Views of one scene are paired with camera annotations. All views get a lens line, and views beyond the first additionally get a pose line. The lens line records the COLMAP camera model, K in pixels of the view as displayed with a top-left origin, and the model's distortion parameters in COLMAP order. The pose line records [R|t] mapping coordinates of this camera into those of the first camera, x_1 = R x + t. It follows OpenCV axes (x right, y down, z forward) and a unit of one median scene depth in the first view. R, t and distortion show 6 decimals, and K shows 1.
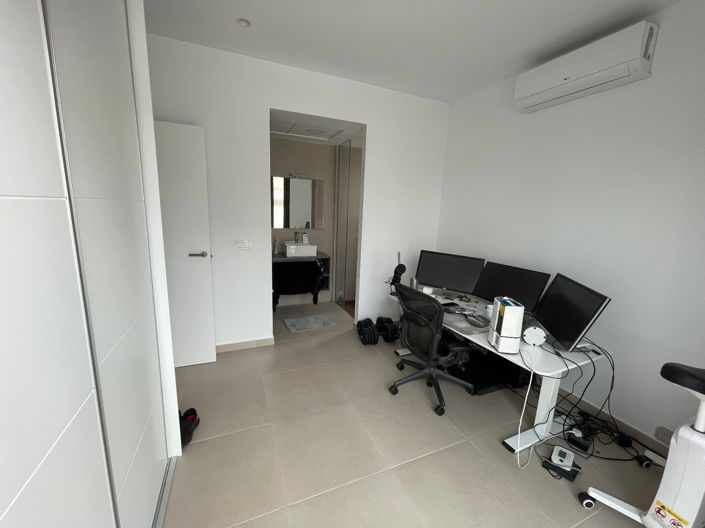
lens RADIAL K [[283.1, 0, 349.8], [0, 283.1, 262.6], [0, 0, 1]] dist [-0.002141, 0.000322]
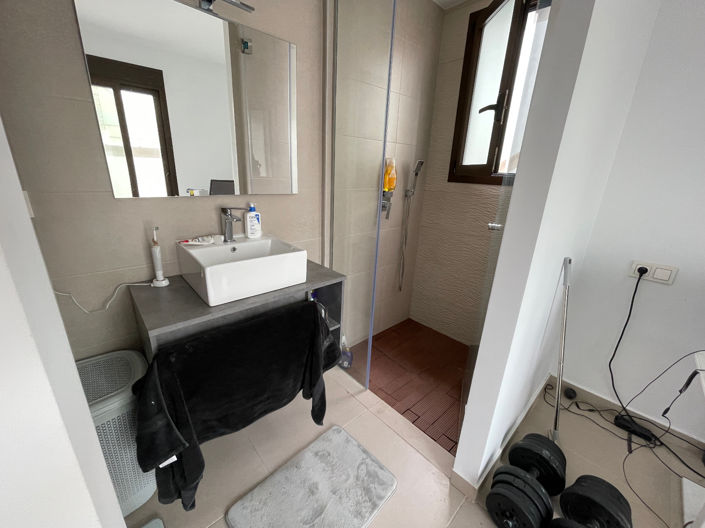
lens RADIAL K [[283.1, 0, 349.8], [0, 283.1, 262.6], [0, 0, 1]] dist [-0.002141, 0.000322]
pose [[0.938822, -0.116634, 0.324052, -0.170031], [0.074950, 0.987550, 0.138303, -0.082576], [-0.336148, -0.105554, 0.935875, 0.668345]]
